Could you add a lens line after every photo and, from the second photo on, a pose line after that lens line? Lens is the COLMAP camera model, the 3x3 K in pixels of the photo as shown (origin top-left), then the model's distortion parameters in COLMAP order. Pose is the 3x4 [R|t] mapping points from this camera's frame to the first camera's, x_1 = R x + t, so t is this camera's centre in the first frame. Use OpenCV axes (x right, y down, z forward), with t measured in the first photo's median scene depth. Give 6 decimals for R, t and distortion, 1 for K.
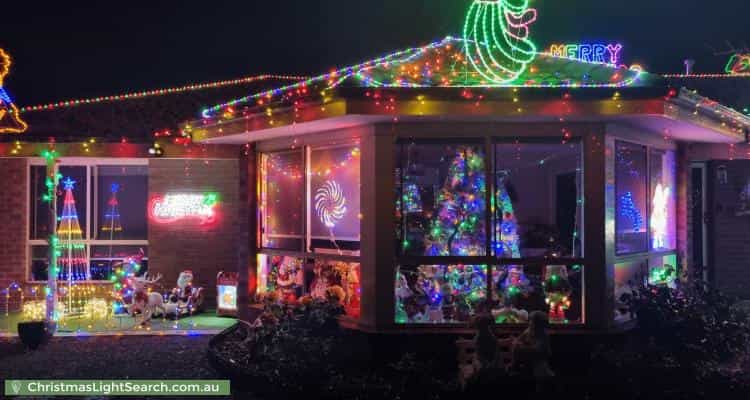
lens RADIAL K [[569.9, 0, 375.0], [0, 569.9, 200.0], [0, 0, 1]] dist [0.050072, -0.000726]
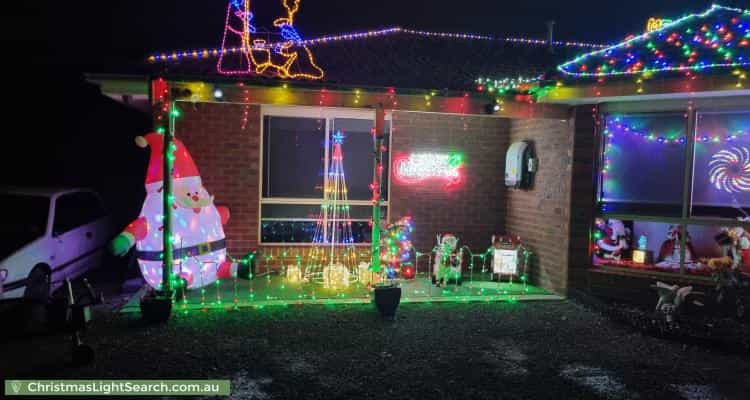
lens RADIAL K [[569.9, 0, 375.0], [0, 569.9, 200.0], [0, 0, 1]] dist [0.050072, -0.000726]
pose [[0.979832, 0.018286, 0.198987, -0.611149], [-0.031391, 0.997526, 0.062905, 0.010104], [-0.197344, -0.067882, 0.977981, 0.091866]]
